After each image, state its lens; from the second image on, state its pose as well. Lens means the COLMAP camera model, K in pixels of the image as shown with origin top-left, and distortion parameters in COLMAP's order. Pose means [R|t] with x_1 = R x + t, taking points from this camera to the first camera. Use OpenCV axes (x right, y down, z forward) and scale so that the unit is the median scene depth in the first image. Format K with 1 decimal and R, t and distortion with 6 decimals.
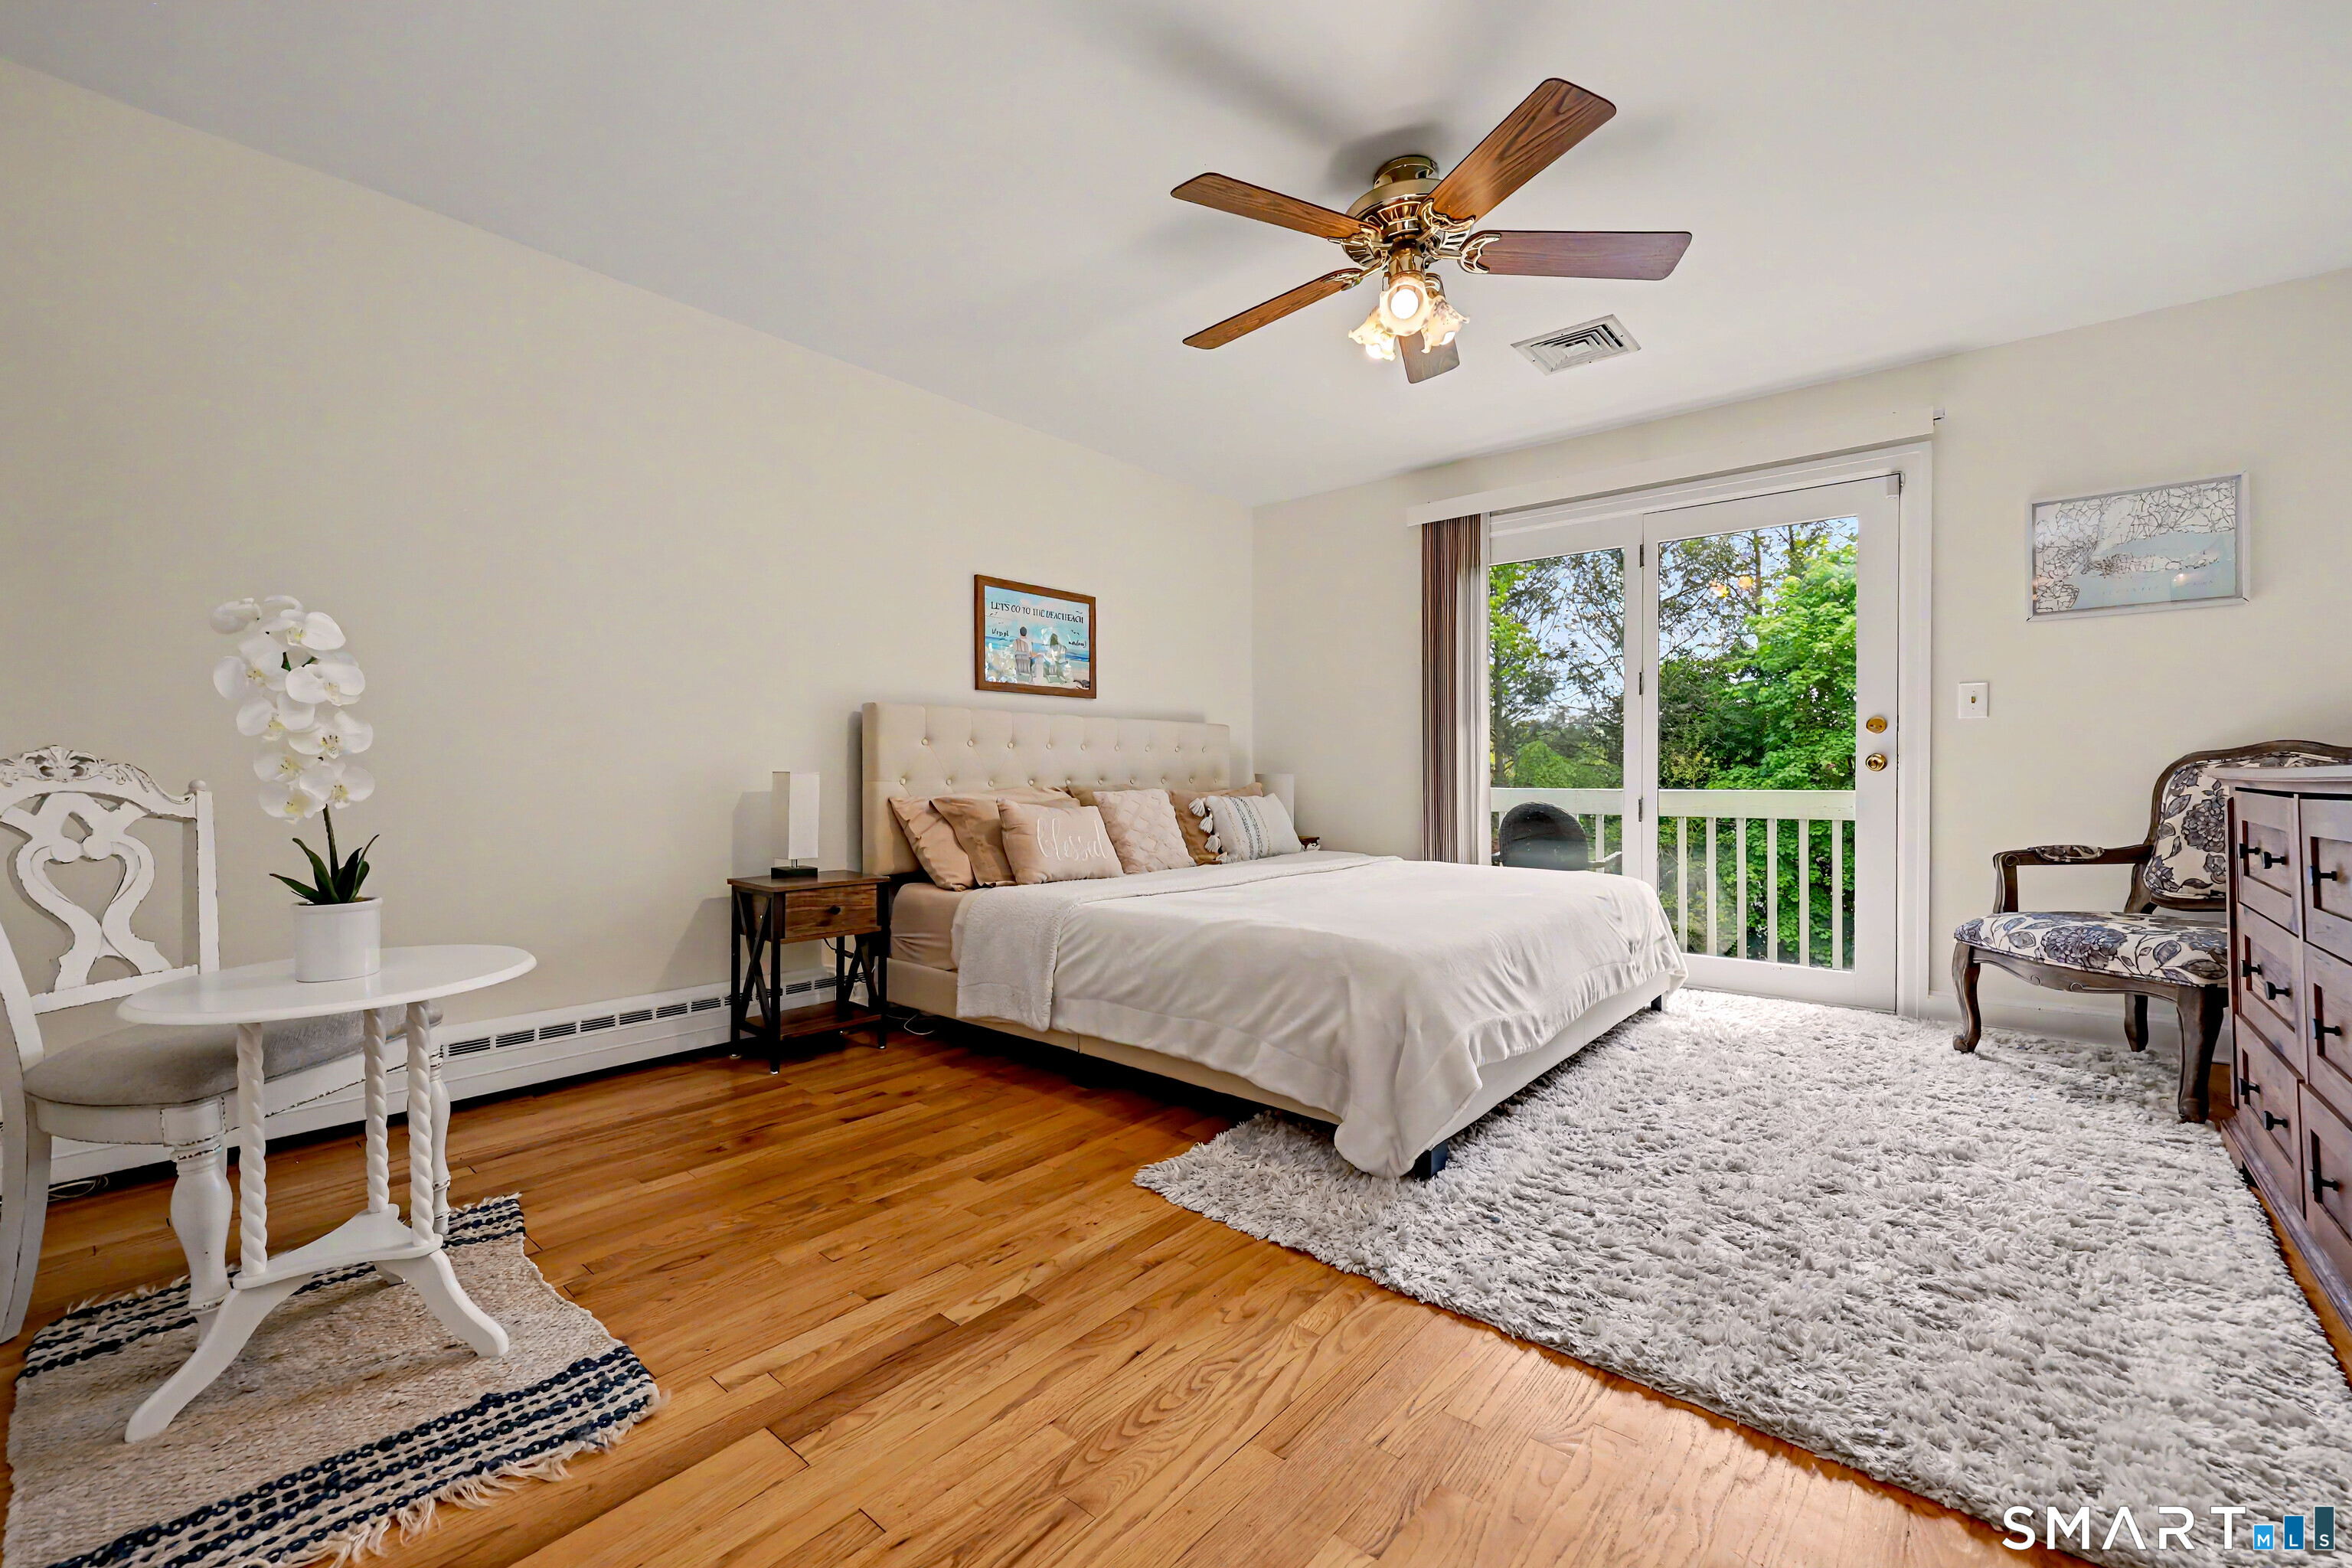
lens RADIAL K [[955.1, 0, 1168.9], [0, 955.1, 778.7], [0, 0, 1]] dist [-0.001975, -0.000170]
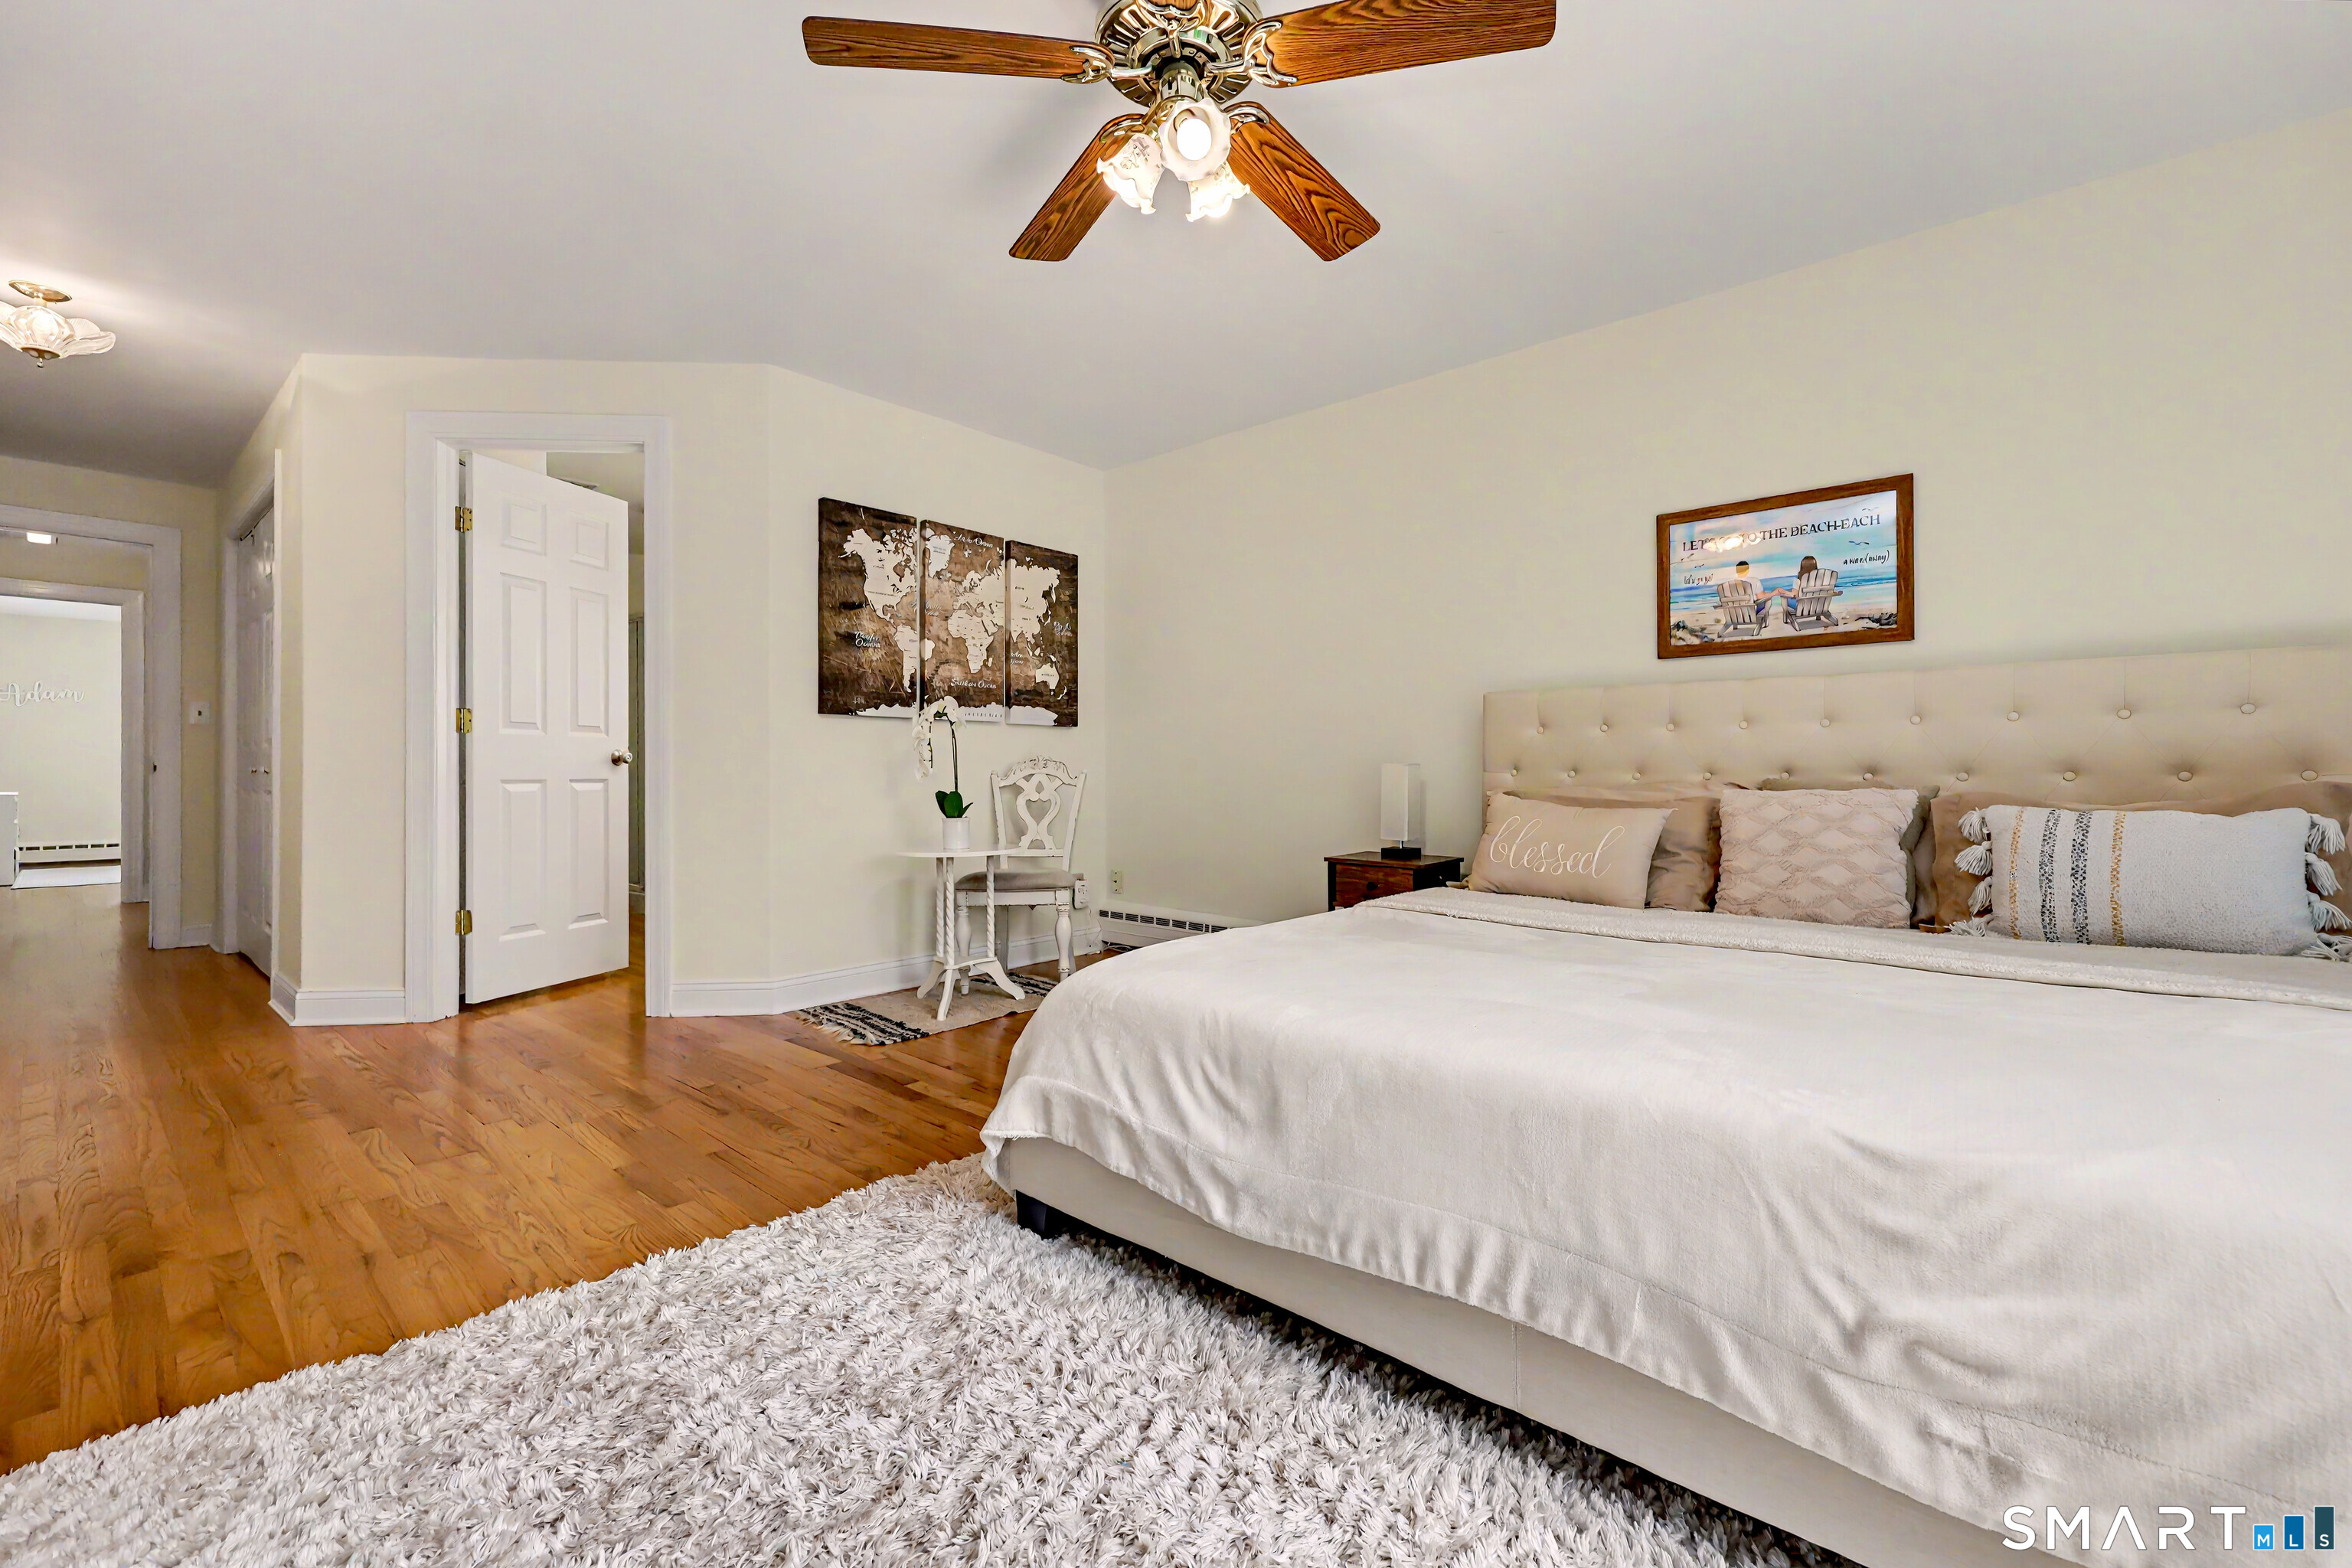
lens RADIAL K [[918.1, 0, 1159.2], [0, 918.1, 780.9], [0, 0, 1]] dist [-0.001756, -0.000052]
pose [[0.009902, 0.017189, -0.999803, 0.570806], [0.000477, 0.999852, 0.017195, -0.003760], [0.999951, -0.000648, 0.009892, 0.572088]]
